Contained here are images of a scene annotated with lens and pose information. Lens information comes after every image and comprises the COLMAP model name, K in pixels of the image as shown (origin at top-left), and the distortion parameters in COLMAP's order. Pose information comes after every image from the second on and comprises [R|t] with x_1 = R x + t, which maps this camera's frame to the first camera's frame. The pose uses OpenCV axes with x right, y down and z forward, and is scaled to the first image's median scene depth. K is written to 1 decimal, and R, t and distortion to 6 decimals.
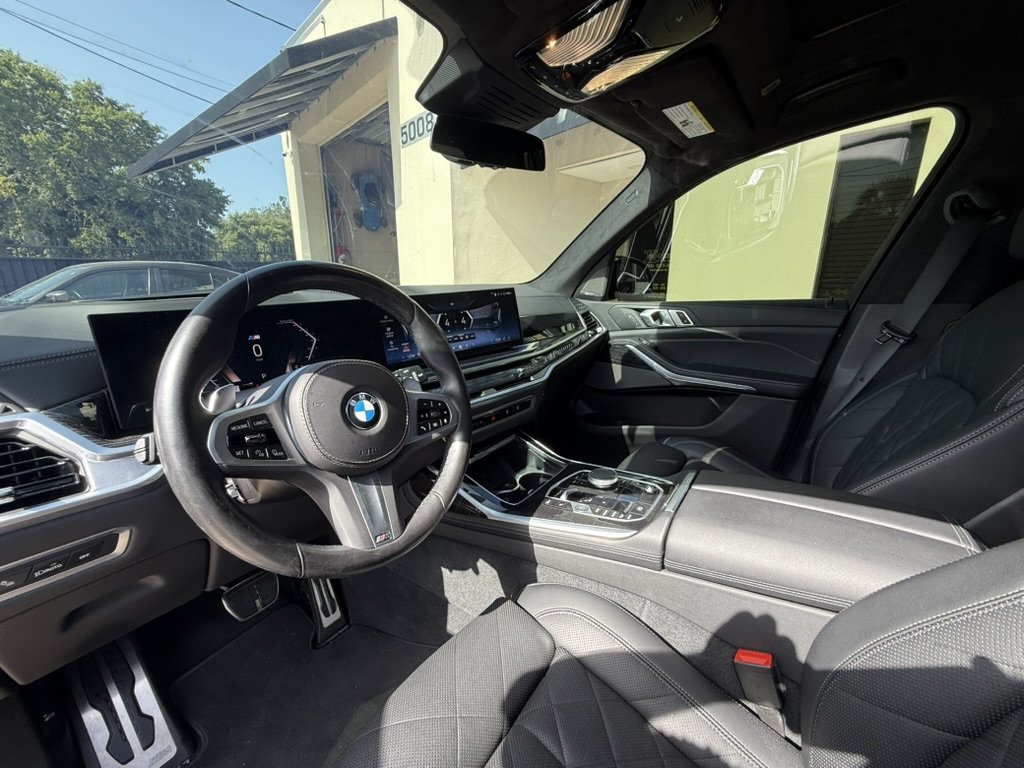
lens RADIAL K [[408.6, 0, 509.1], [0, 408.6, 384.4], [0, 0, 1]] dist [-0.001764, 0.000669]
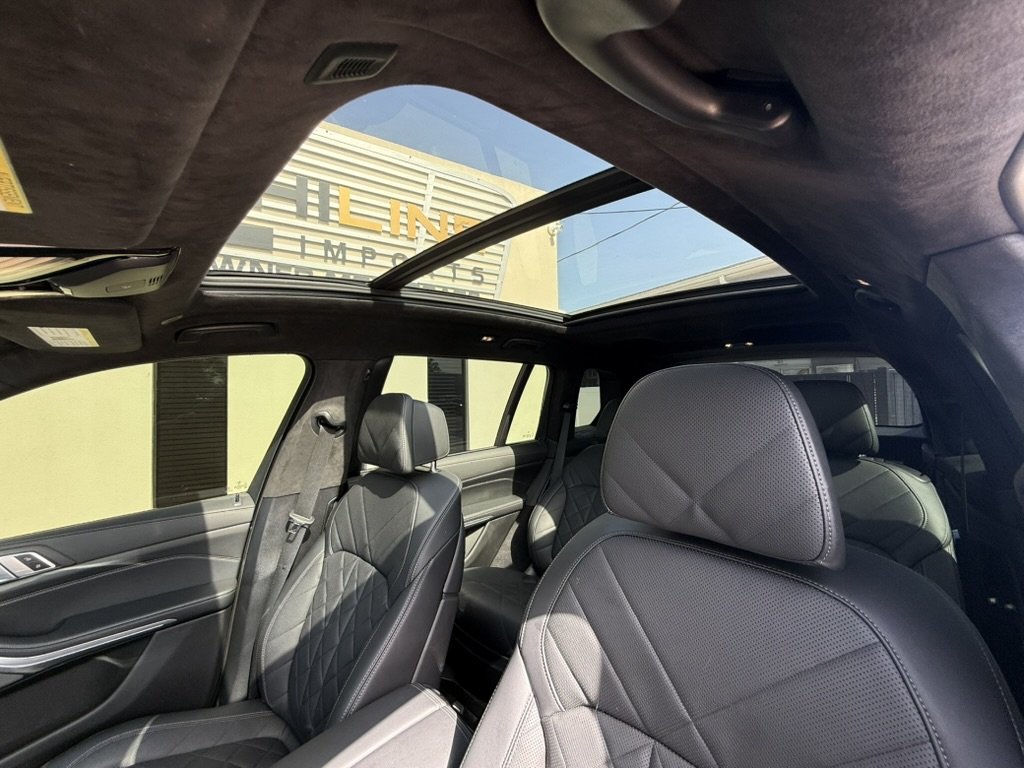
lens RADIAL K [[408.6, 0, 510.1], [0, 408.6, 384.8], [0, 0, 1]] dist [-0.001764, 0.000669]
pose [[0.179465, 0.031637, 0.983256, -0.094796], [0.270125, 0.959481, -0.080175, -0.180983], [-0.945952, 0.279991, 0.163647, 0.085947]]
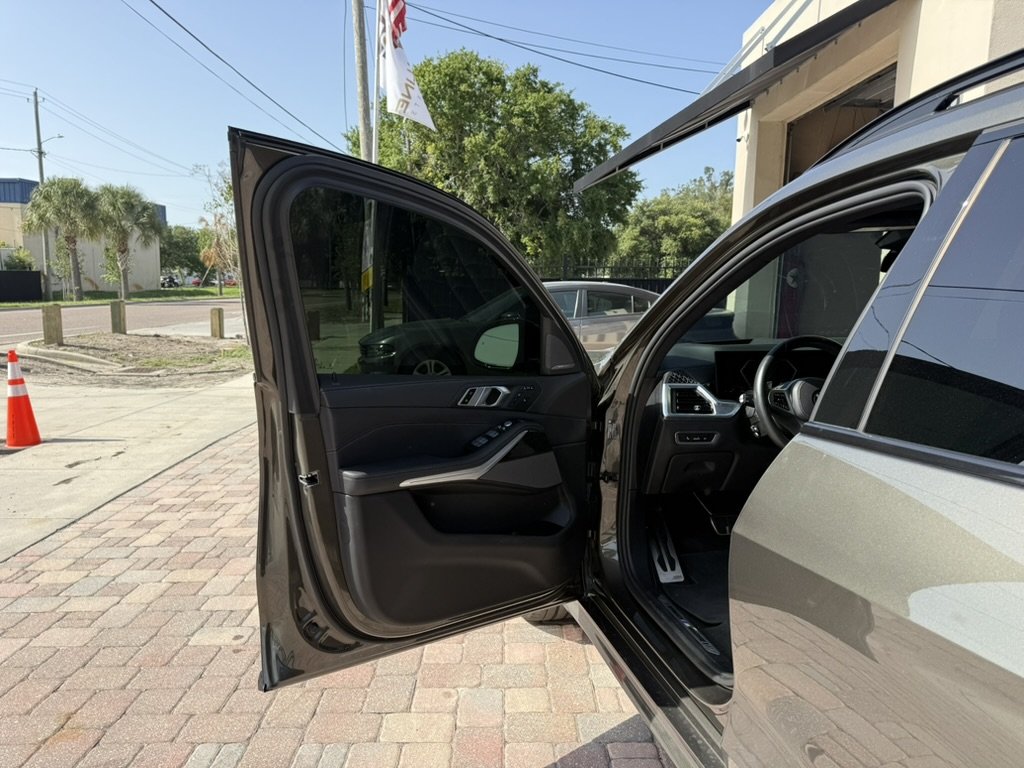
lens RADIAL K [[718.6, 0, 498.3], [0, 718.6, 399.3], [0, 0, 1]] dist [0.052924, -0.060072]
pose [[0.736084, 0.117728, -0.666574, 0.414091], [-0.188594, 0.981434, -0.034923, 0.200739], [0.650087, 0.151418, 0.744620, -1.233859]]
